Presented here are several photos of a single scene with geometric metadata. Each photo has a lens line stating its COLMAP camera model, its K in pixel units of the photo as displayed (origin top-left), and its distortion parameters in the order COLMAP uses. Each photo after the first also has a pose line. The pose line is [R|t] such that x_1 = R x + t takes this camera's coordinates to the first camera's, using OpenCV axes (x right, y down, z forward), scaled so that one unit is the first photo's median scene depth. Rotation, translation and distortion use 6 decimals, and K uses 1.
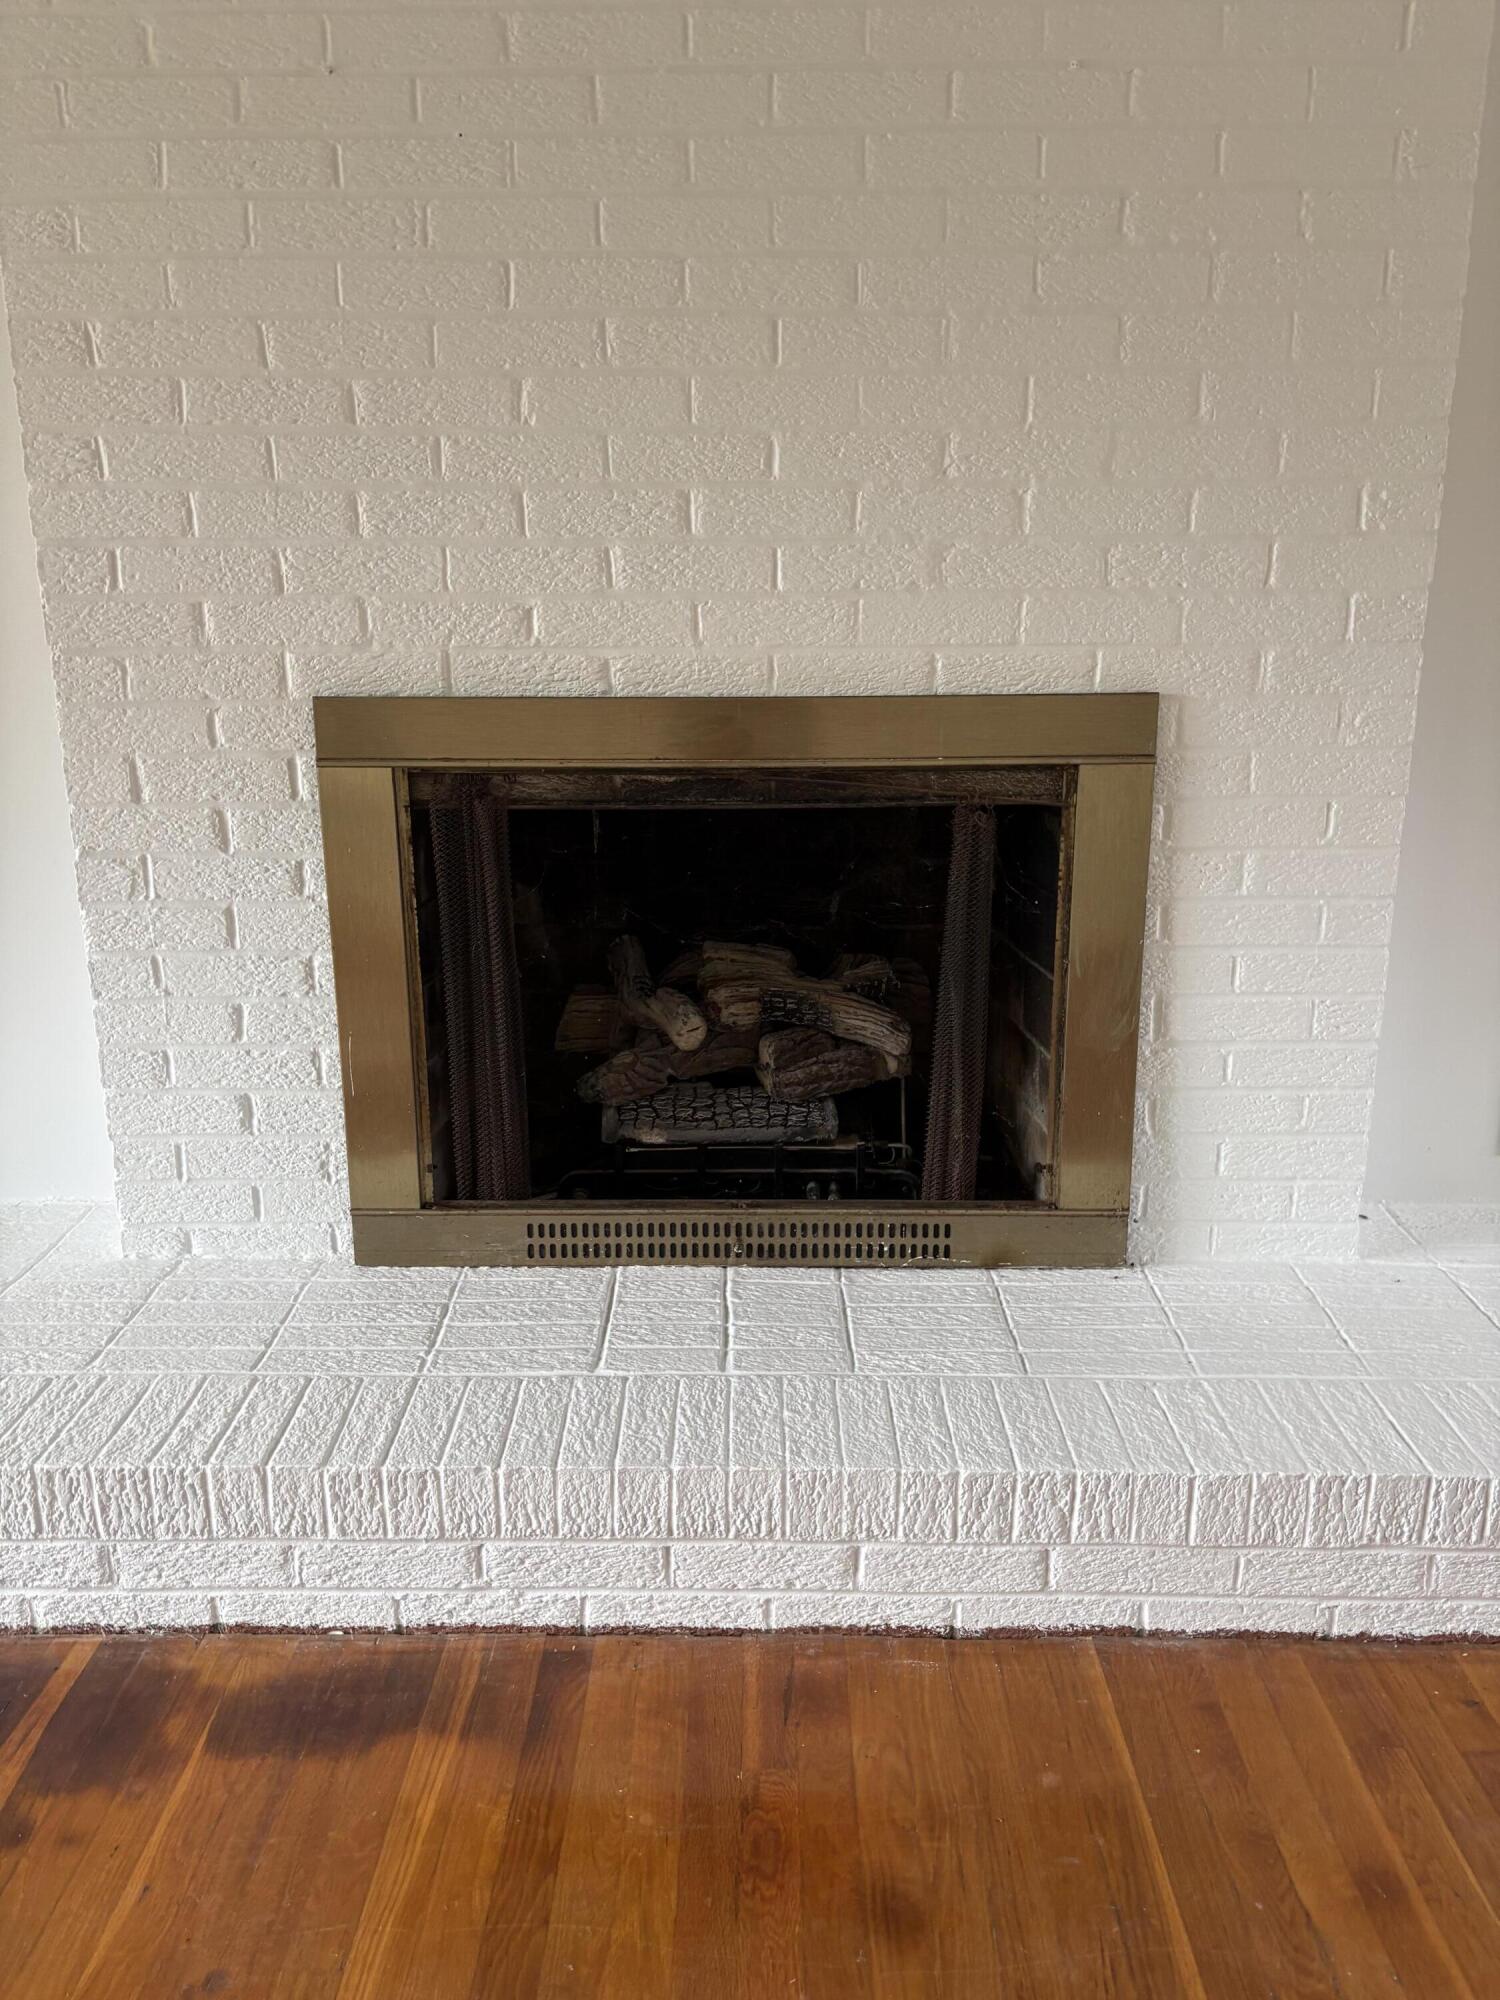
lens RADIAL K [[1513.7, 0, 740.2], [0, 1513.7, 1015.8], [0, 0, 1]] dist [0.060618, -0.069196]
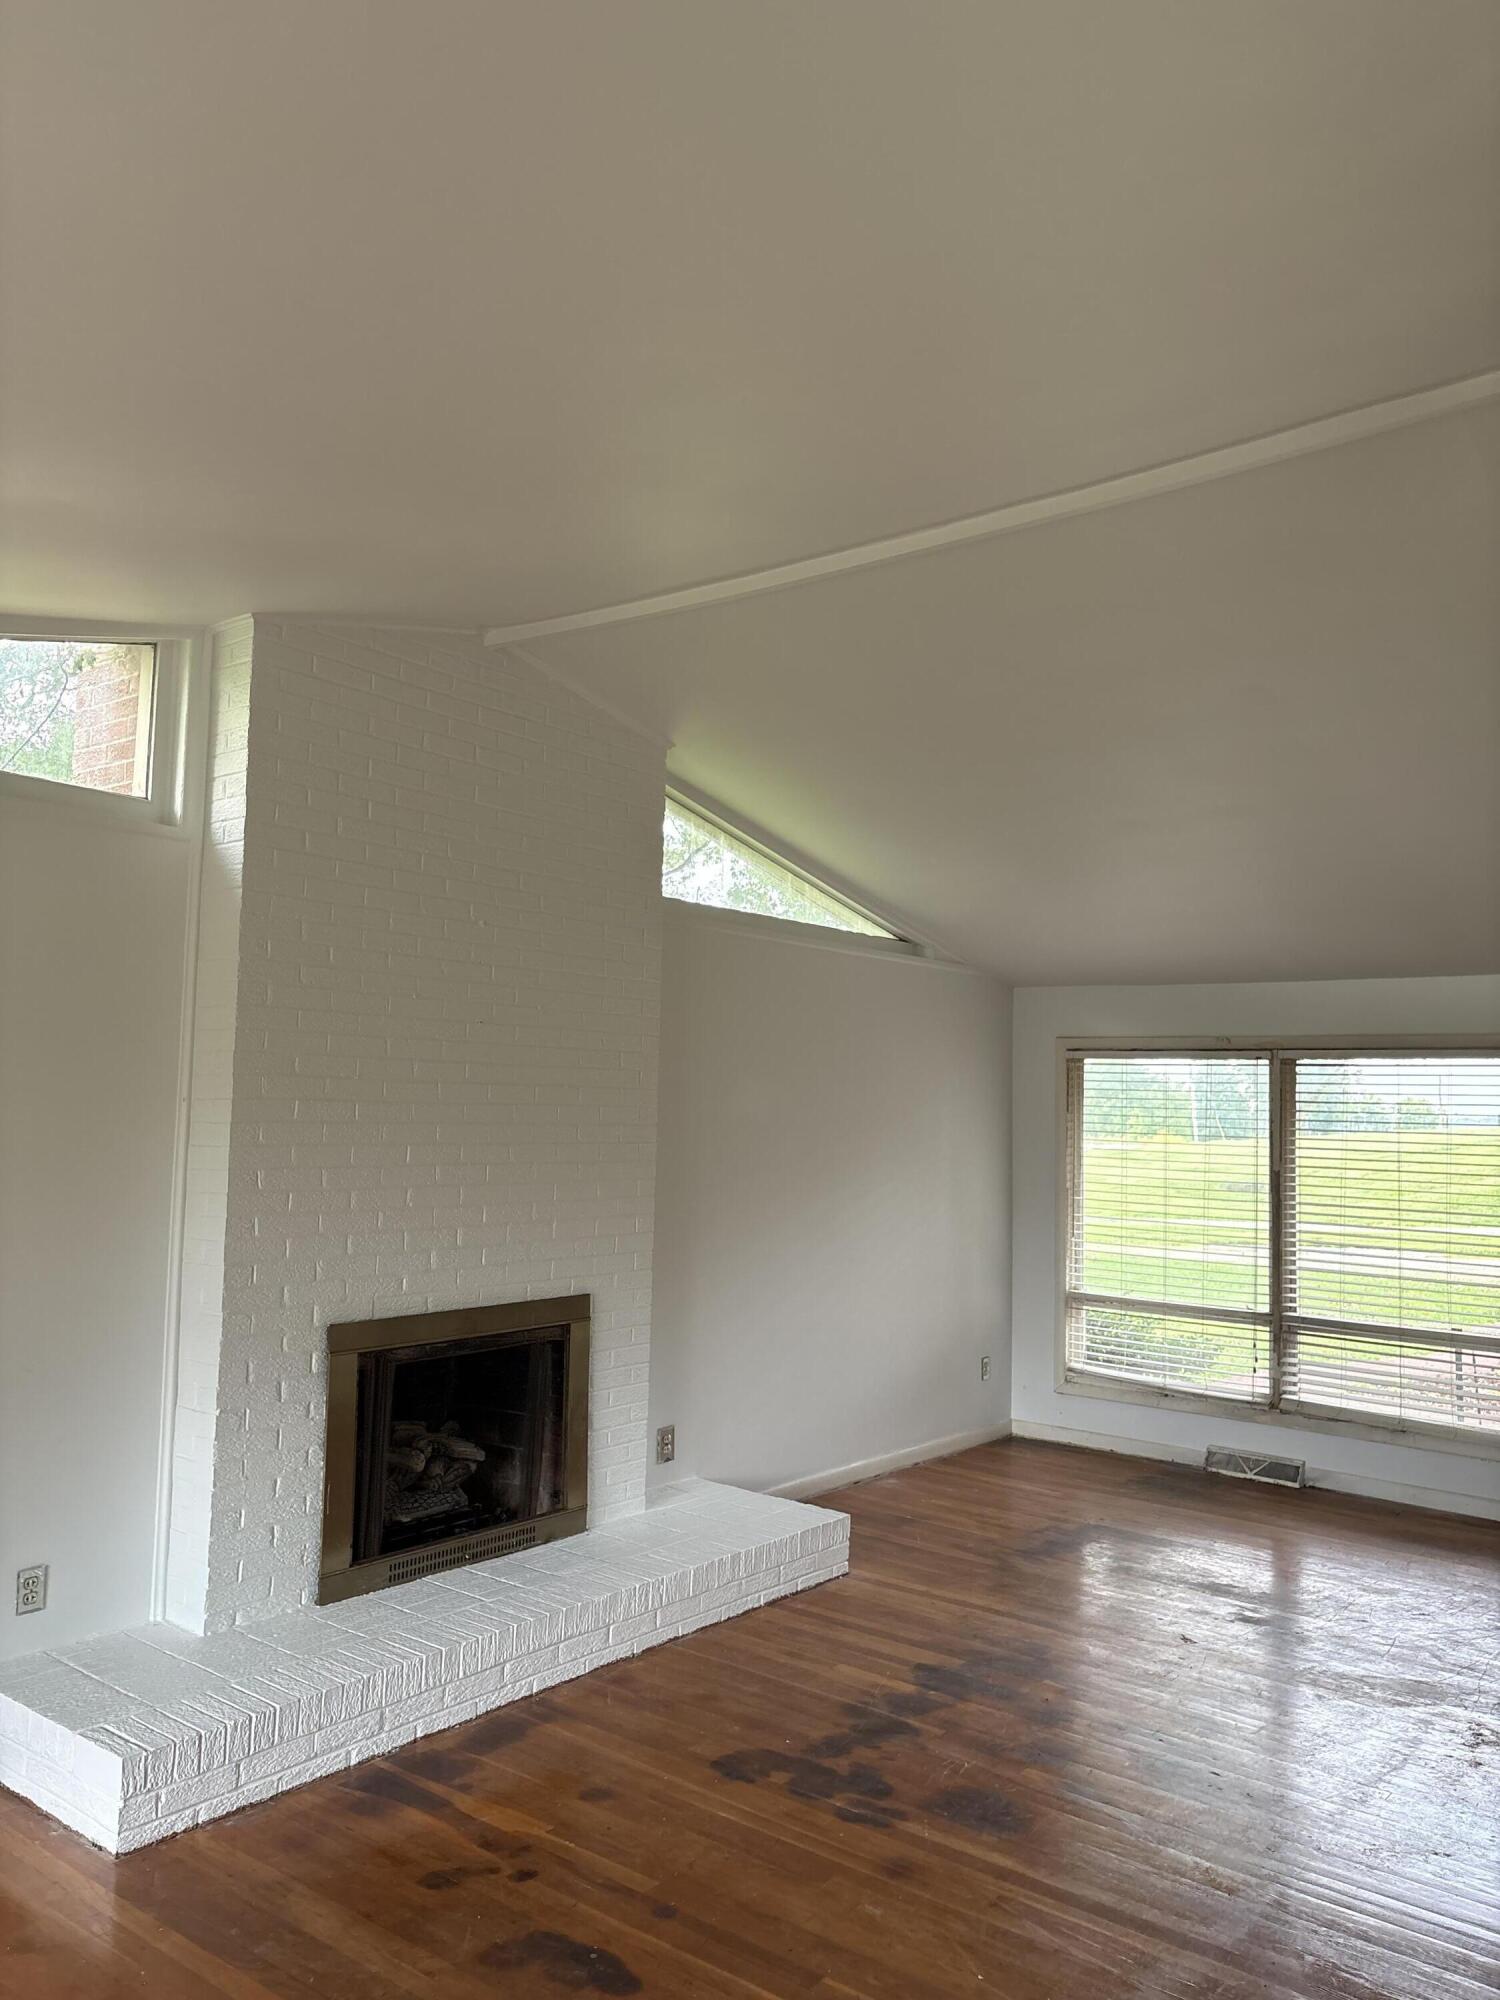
lens RADIAL K [[1513.7, 0, 740.6], [0, 1513.7, 1021.8], [0, 0, 1]] dist [0.060618, -0.069196]
pose [[0.609158, 0.069957, 0.789957, -1.687326], [0.178867, 0.958316, -0.222796, -0.028674], [-0.772615, 0.277015, 0.571253, -0.856544]]
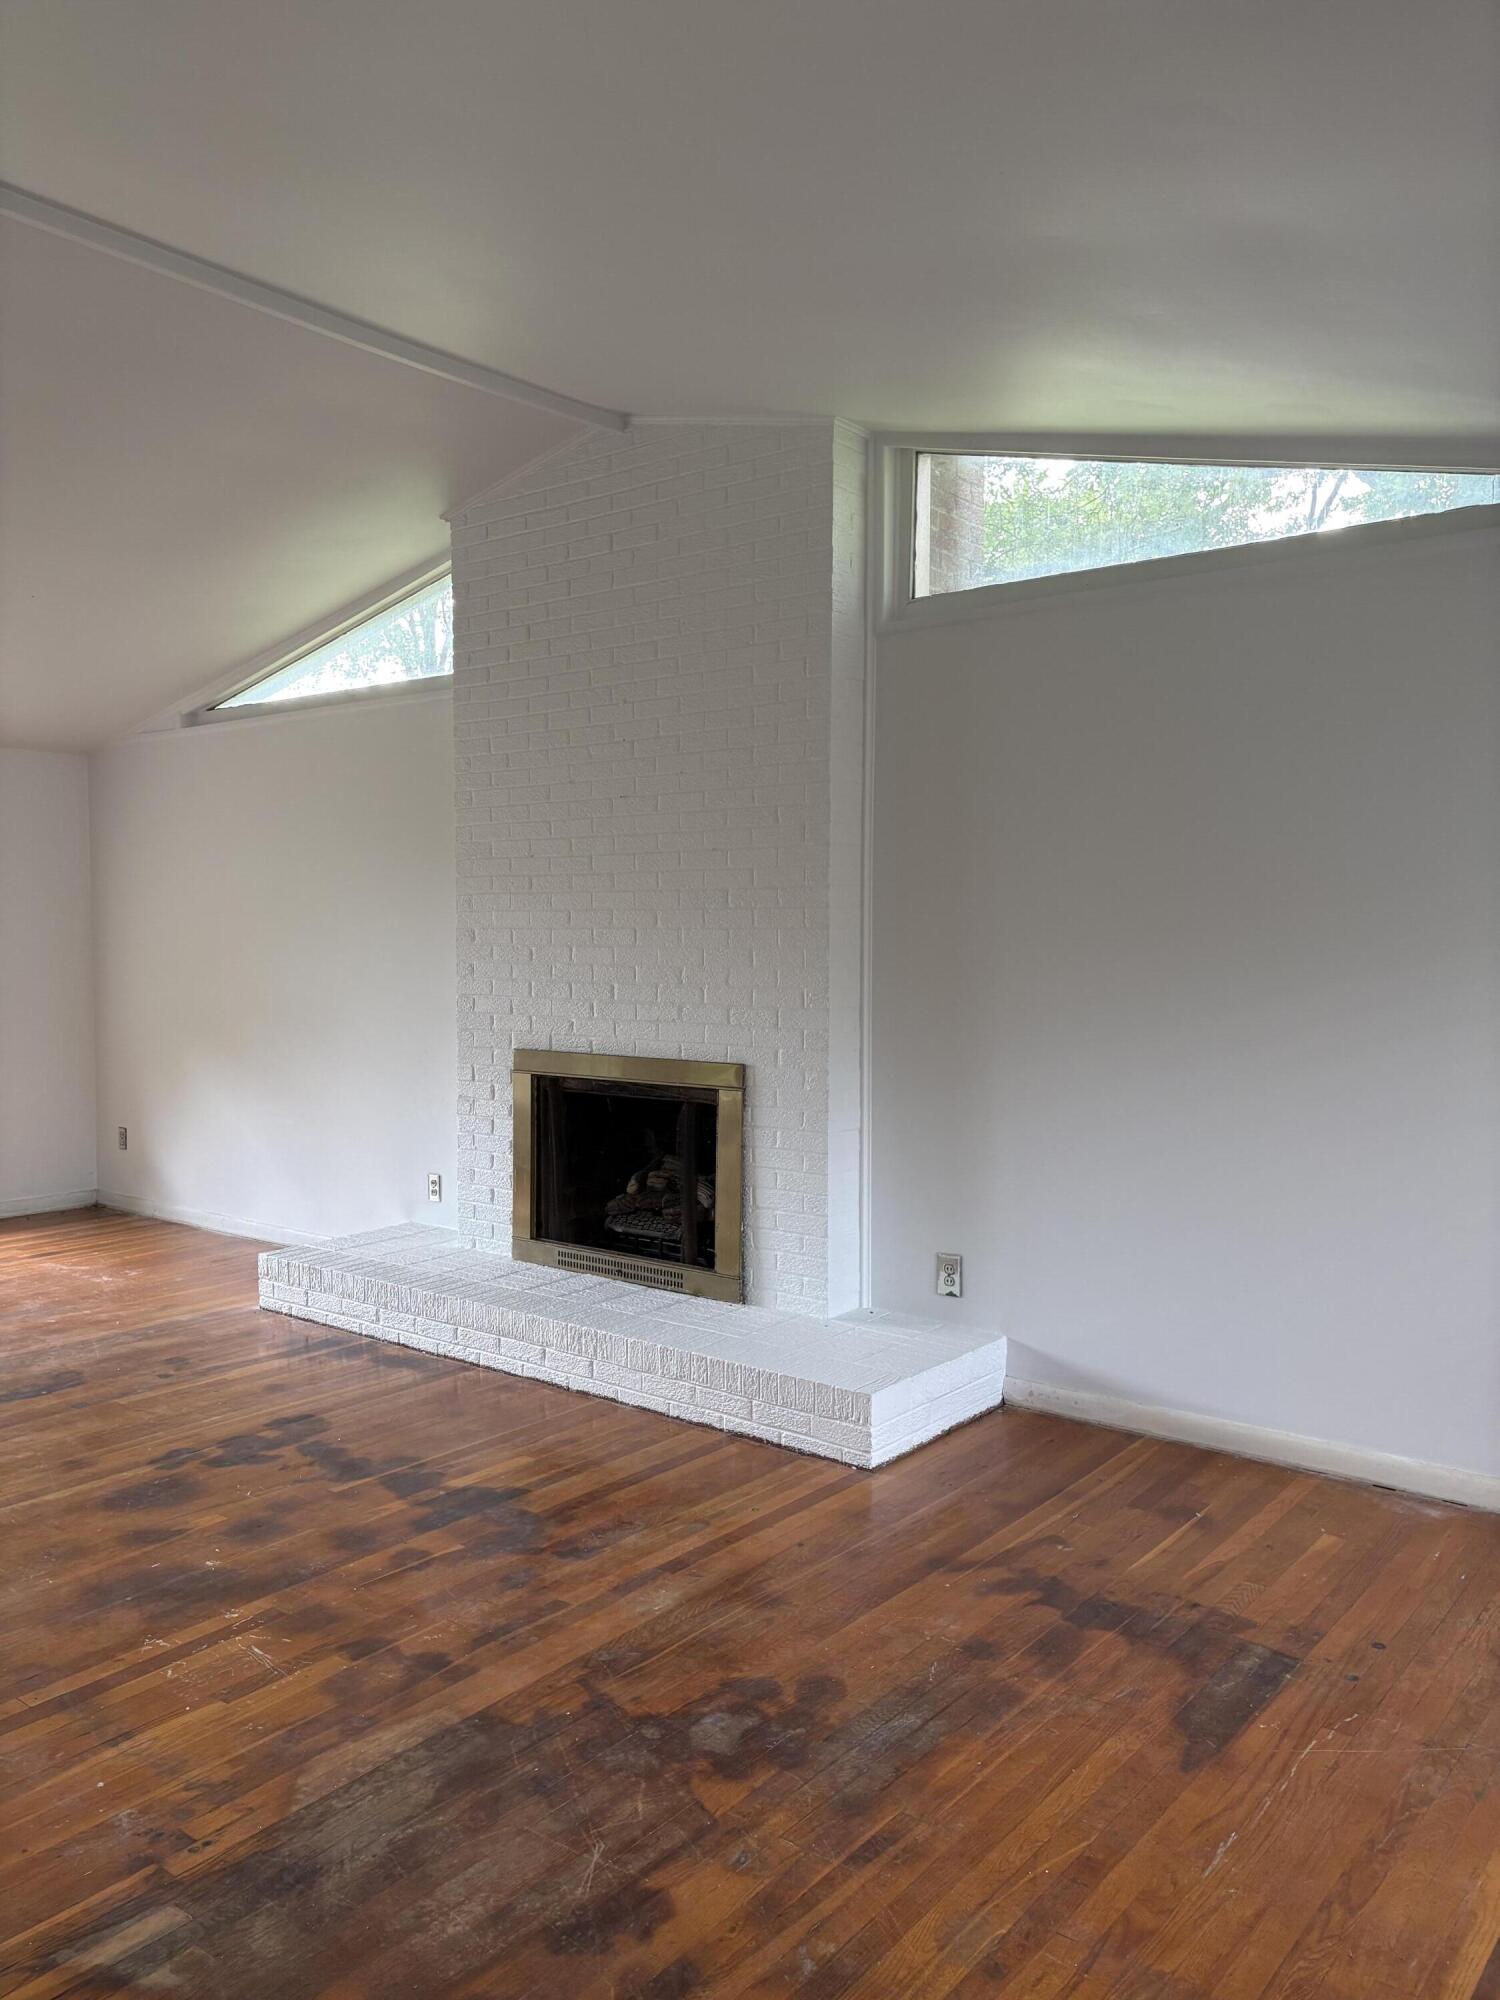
lens RADIAL K [[1513.7, 0, 740.2], [0, 1513.7, 993.4], [0, 0, 1]] dist [0.060618, -0.069196]
pose [[0.789432, 0.031811, -0.613013, 1.799053], [-0.168701, 0.971444, -0.166841, 0.096839], [0.590201, 0.235126, 0.772256, -0.985257]]
